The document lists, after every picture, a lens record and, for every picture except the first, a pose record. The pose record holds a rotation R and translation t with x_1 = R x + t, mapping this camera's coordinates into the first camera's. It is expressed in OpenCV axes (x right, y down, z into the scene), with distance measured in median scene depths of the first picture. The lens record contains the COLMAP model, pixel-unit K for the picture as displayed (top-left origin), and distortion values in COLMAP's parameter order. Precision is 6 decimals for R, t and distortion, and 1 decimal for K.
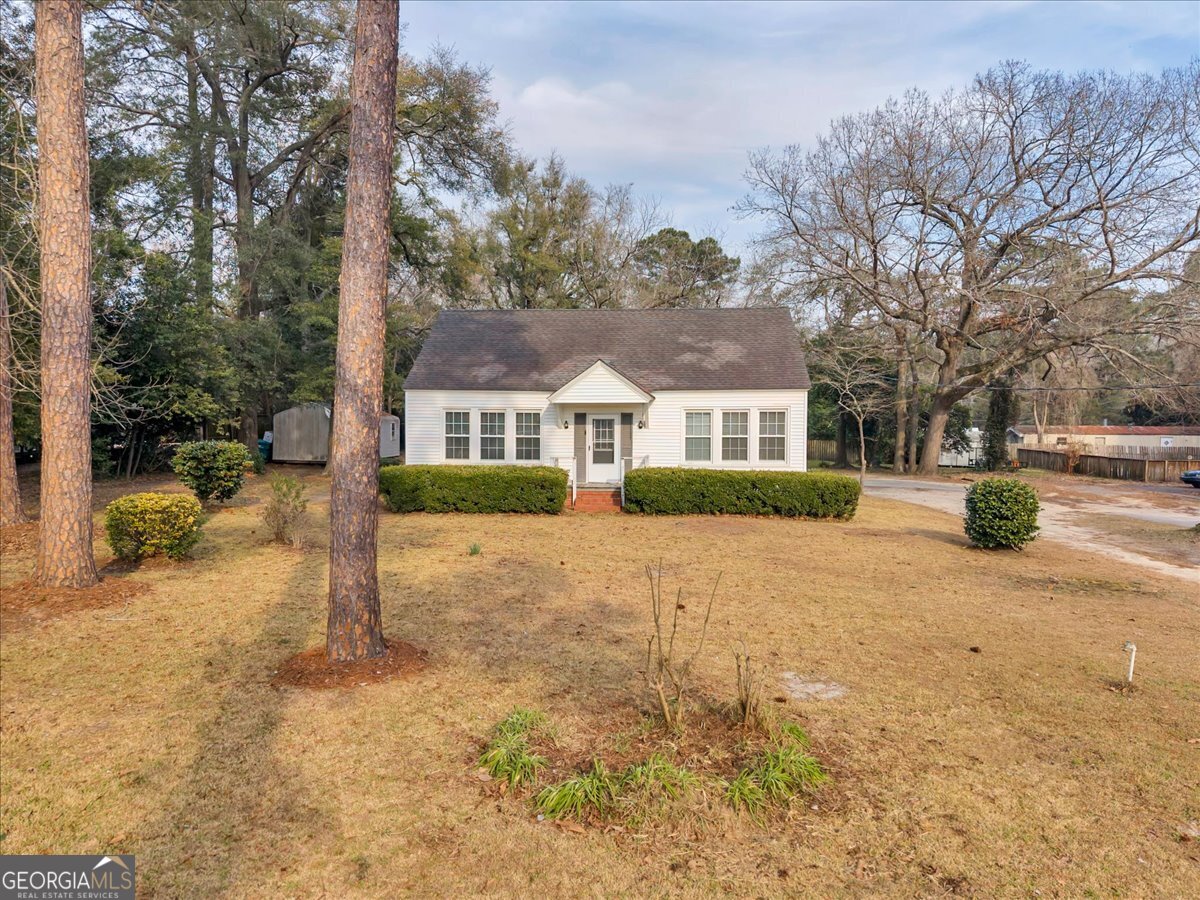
lens RADIAL K [[829.2, 0, 600.0], [0, 829.2, 450.0], [0, 0, 1]] dist [0.005901, -0.000469]
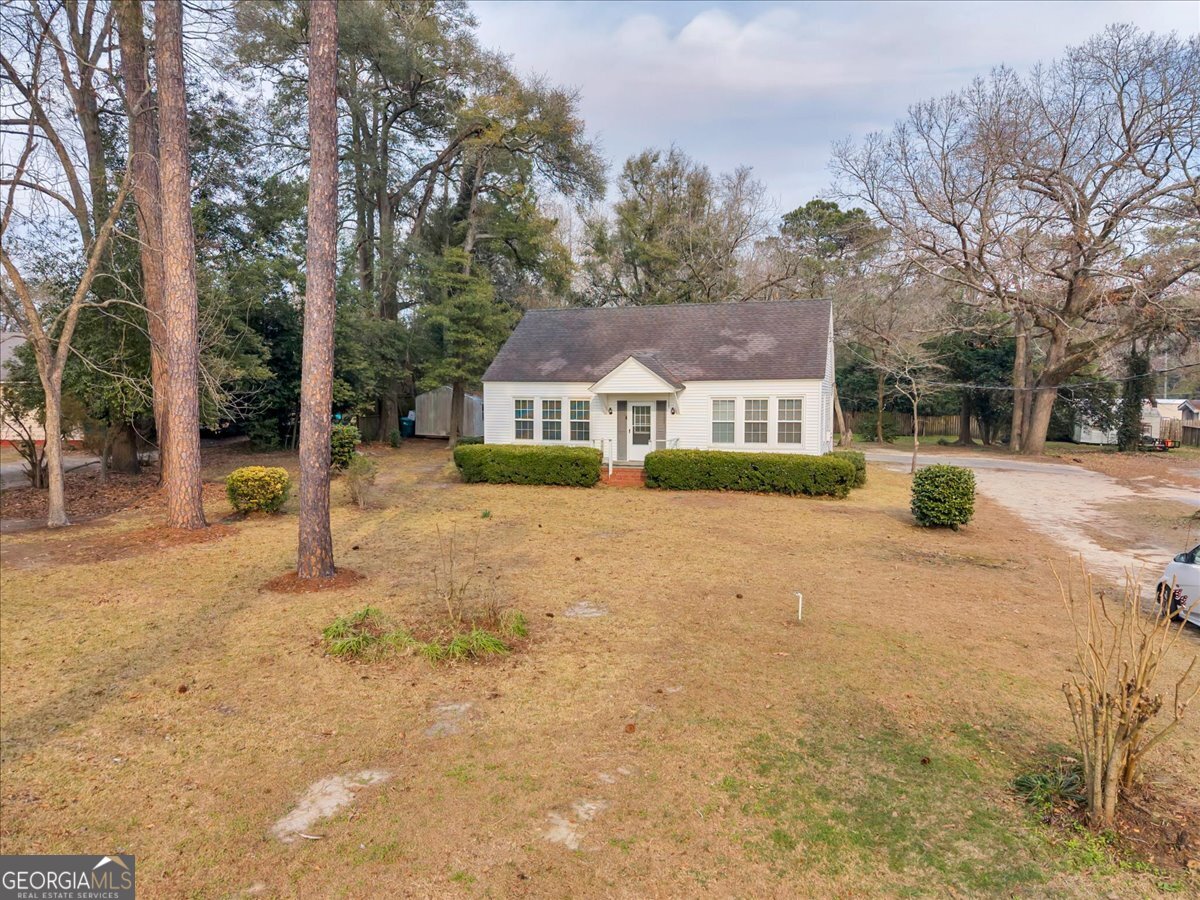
lens RADIAL K [[835.5, 0, 592.4], [0, 835.5, 451.8], [0, 0, 1]] dist [0.008432, -0.002225]
pose [[0.970533, 0.012651, -0.240634, 0.220281], [-0.003163, 0.999204, 0.039777, -0.019809], [0.240946, -0.037844, 0.969800, -0.150485]]
